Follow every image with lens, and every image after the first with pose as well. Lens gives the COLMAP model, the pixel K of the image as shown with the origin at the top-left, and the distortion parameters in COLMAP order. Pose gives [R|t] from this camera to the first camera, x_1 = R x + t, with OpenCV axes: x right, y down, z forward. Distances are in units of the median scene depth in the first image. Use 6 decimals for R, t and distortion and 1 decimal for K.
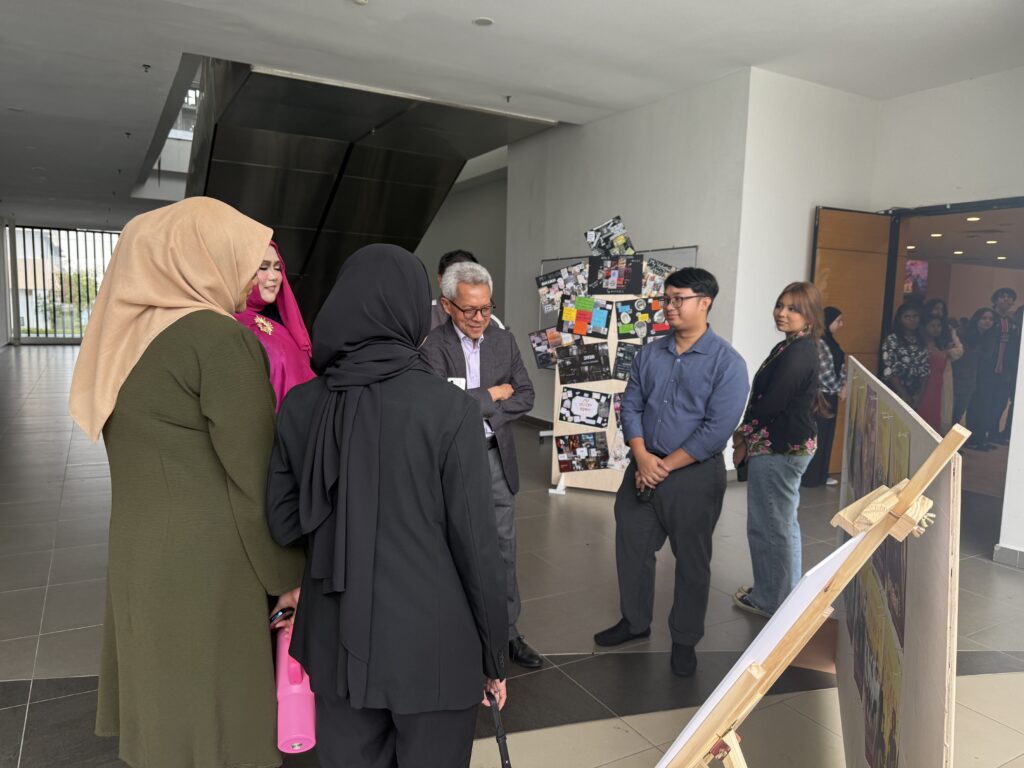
lens RADIAL K [[724.1, 0, 511.2], [0, 724.1, 383.7], [0, 0, 1]] dist [0.007781, 0.001741]
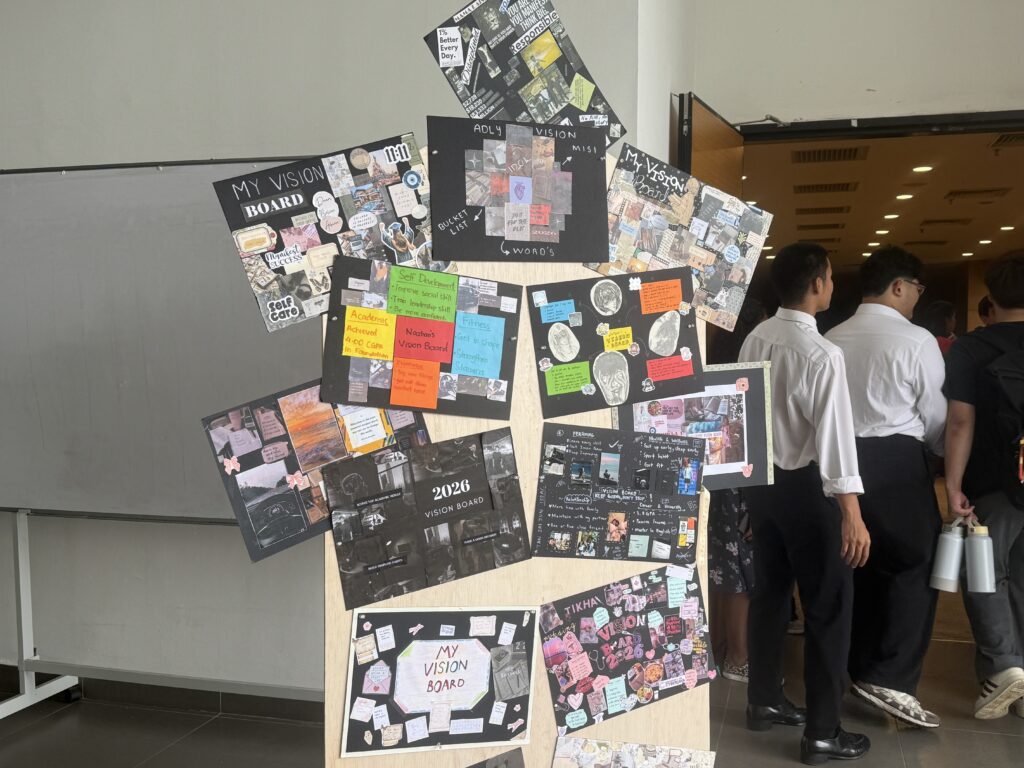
lens RADIAL K [[995.0, 0, 513.4], [0, 995.0, 381.6], [0, 0, 1]] dist [0.108676, 0.000000]
pose [[0.704744, -0.053415, 0.707448, -0.138951], [0.084773, 0.996358, -0.009220, -0.071604], [-0.704379, 0.066470, 0.706705, 0.717518]]
